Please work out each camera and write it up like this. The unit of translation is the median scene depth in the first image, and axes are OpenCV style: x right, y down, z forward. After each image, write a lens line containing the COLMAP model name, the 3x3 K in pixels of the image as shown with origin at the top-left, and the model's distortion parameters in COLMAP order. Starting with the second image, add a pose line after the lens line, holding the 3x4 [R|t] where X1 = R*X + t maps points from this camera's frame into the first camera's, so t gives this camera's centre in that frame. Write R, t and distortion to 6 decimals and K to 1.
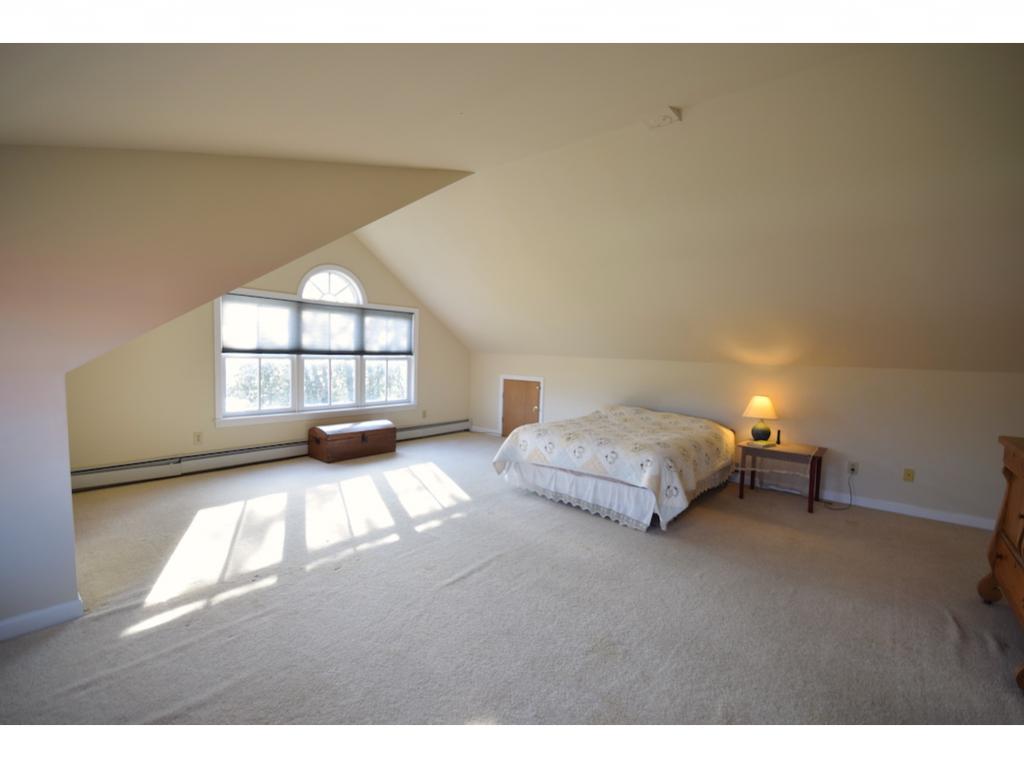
lens RADIAL K [[448.0, 0, 512.3], [0, 448.0, 381.2], [0, 0, 1]] dist [-0.001741, -0.000106]
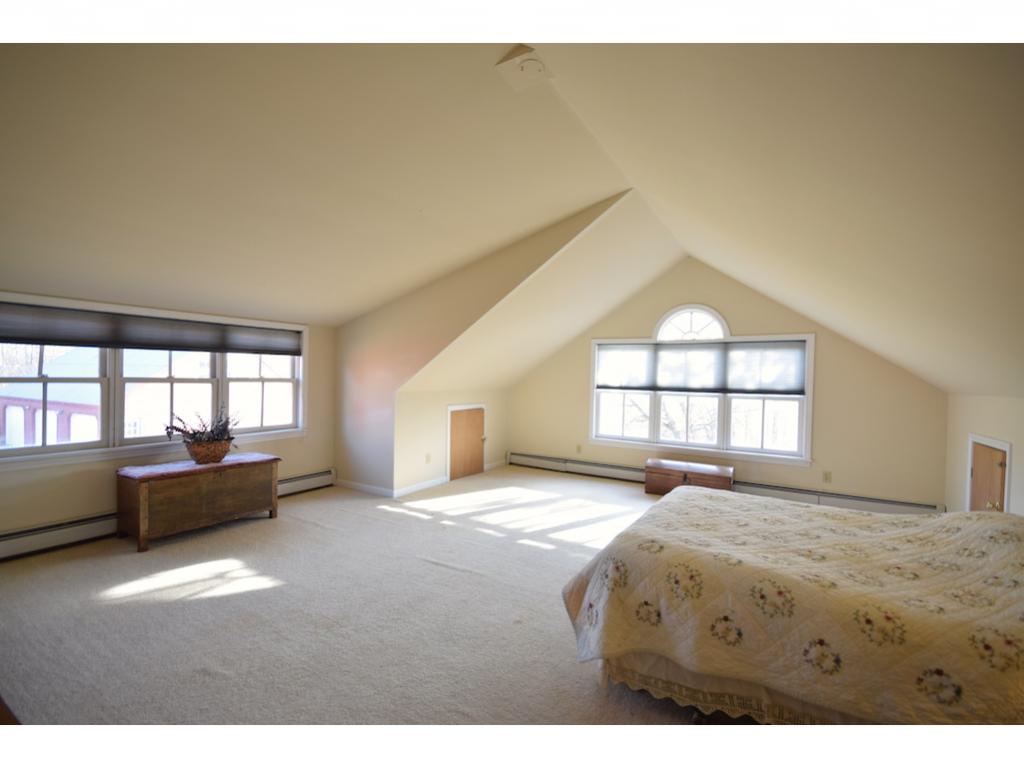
lens RADIAL K [[448.0, 0, 512.3], [0, 448.0, 381.2], [0, 0, 1]] dist [-0.001741, -0.000106]
pose [[0.153297, -0.021041, -0.987956, 0.533477], [-0.082838, 0.995981, -0.034066, -0.016060], [0.984702, 0.087063, 0.150938, 0.454695]]
